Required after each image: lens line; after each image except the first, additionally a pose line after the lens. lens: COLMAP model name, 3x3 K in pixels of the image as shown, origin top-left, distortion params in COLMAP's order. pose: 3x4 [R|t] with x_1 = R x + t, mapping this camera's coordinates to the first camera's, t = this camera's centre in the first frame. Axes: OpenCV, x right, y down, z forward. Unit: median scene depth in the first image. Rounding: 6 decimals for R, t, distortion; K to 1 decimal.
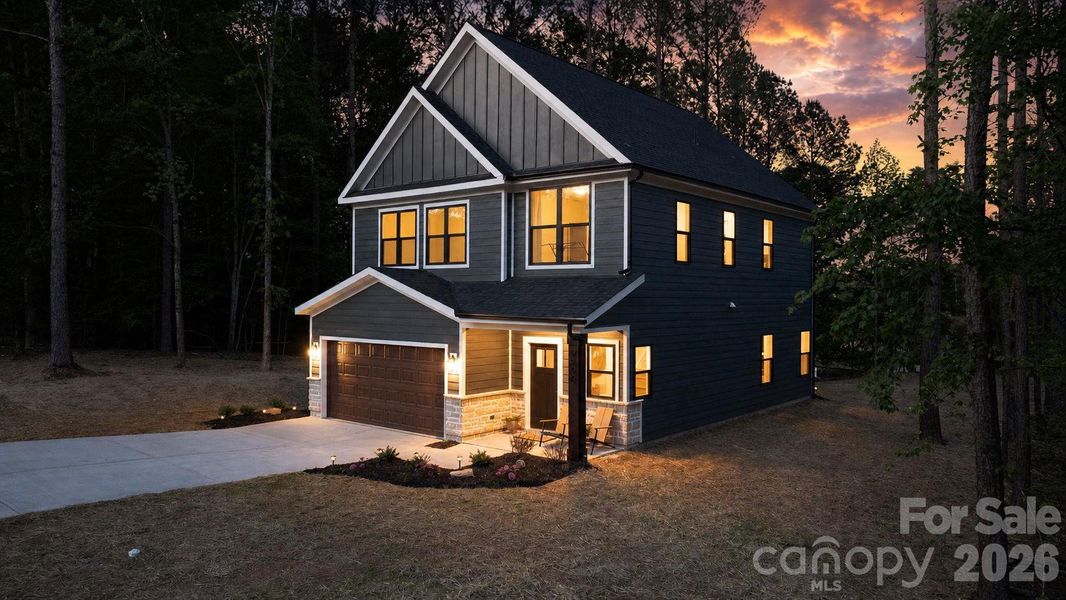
lens RADIAL K [[754.2, 0, 528.2], [0, 754.2, 296.1], [0, 0, 1]] dist [0.000323, 0.021863]
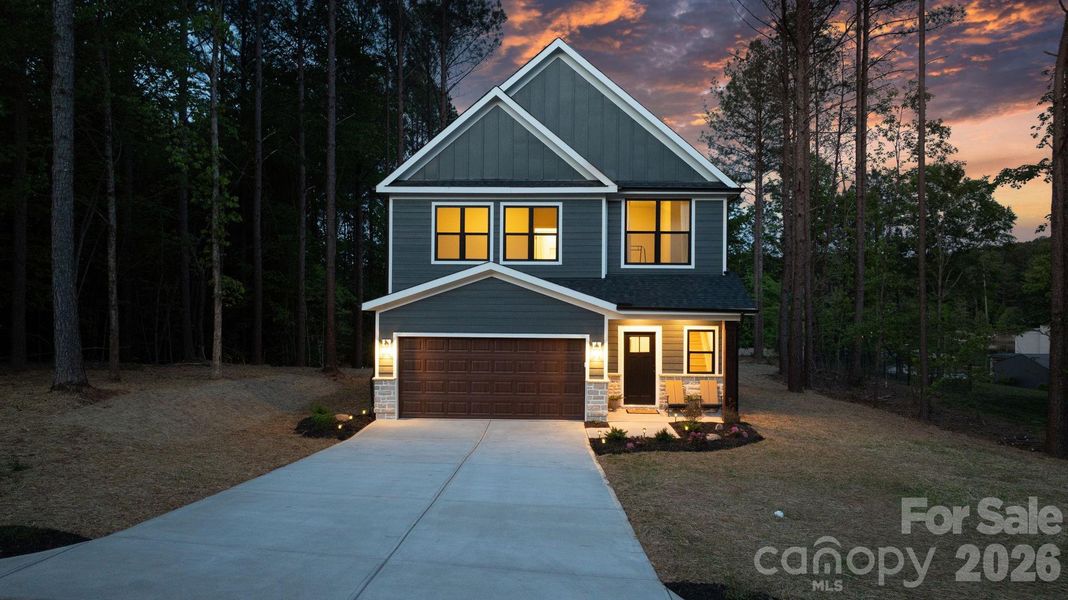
lens RADIAL K [[755.6, 0, 527.2], [0, 755.6, 297.2], [0, 0, 1]] dist [0.000323, 0.021863]
pose [[0.797661, -0.003546, 0.603095, -0.781063], [-0.003059, 0.999946, 0.009925, -0.001616], [-0.603098, -0.009762, 0.797607, 0.158606]]
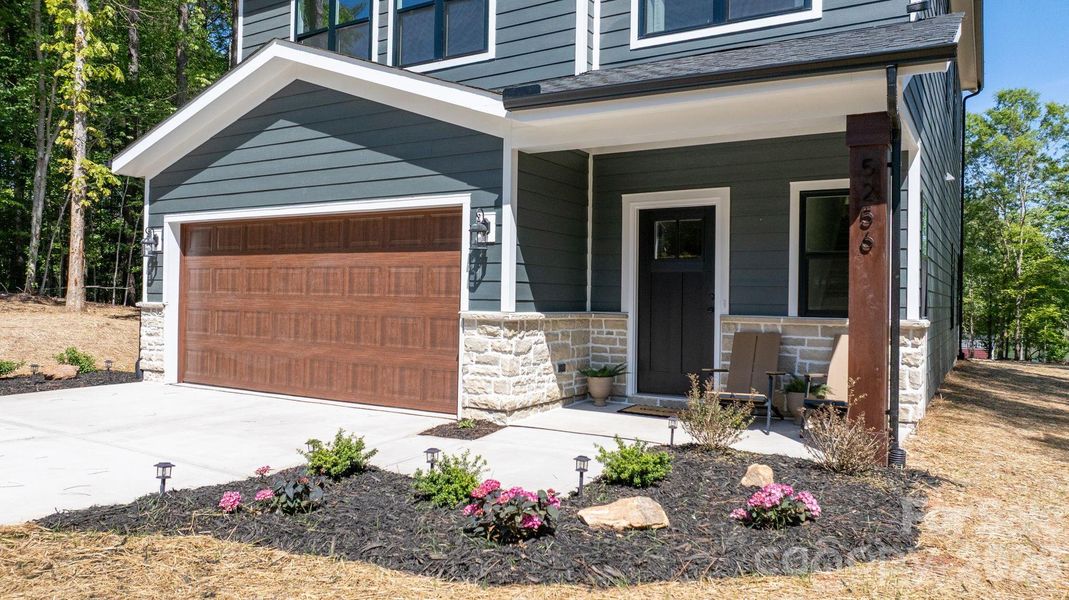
lens RADIAL K [[756.4, 0, 525.6], [0, 756.4, 298.1], [0, 0, 1]] dist [0.000323, 0.021863]
pose [[0.990493, 0.013022, 0.136949, -0.122792], [-0.013482, 0.999906, 0.002431, 0.111308], [-0.136904, -0.004254, 0.990575, 0.529990]]
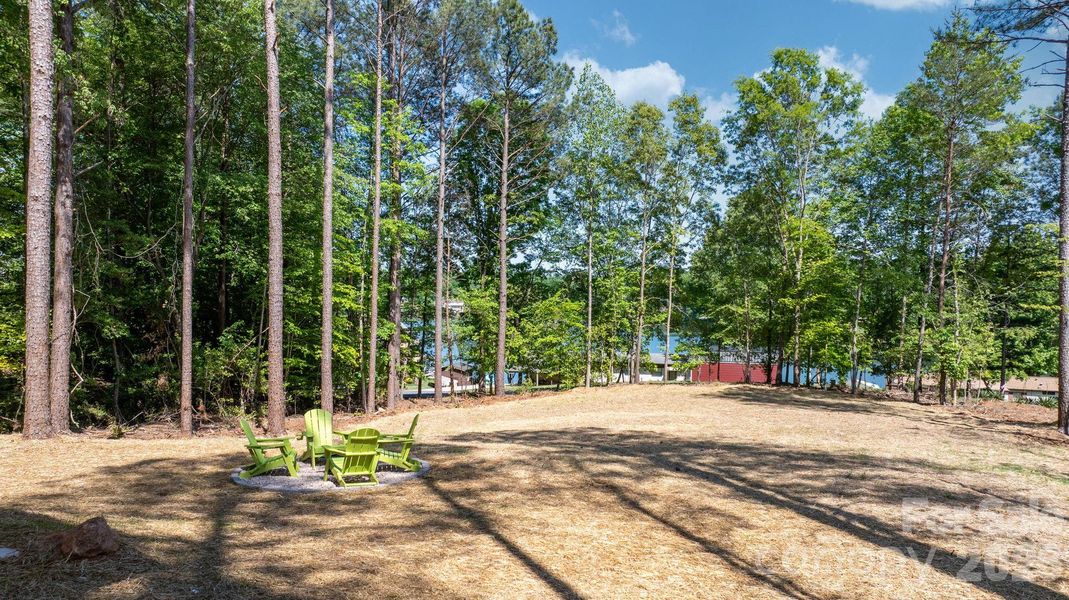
lens RADIAL K [[756.4, 0, 541.7], [0, 756.4, 297.2], [0, 0, 1]] dist [0.000323, 0.021863]
pose [[0.932905, 0.008717, 0.360016, 0.565128], [-0.009674, 0.999953, 0.000858, 0.064241], [-0.359992, -0.004283, 0.932946, 1.257208]]
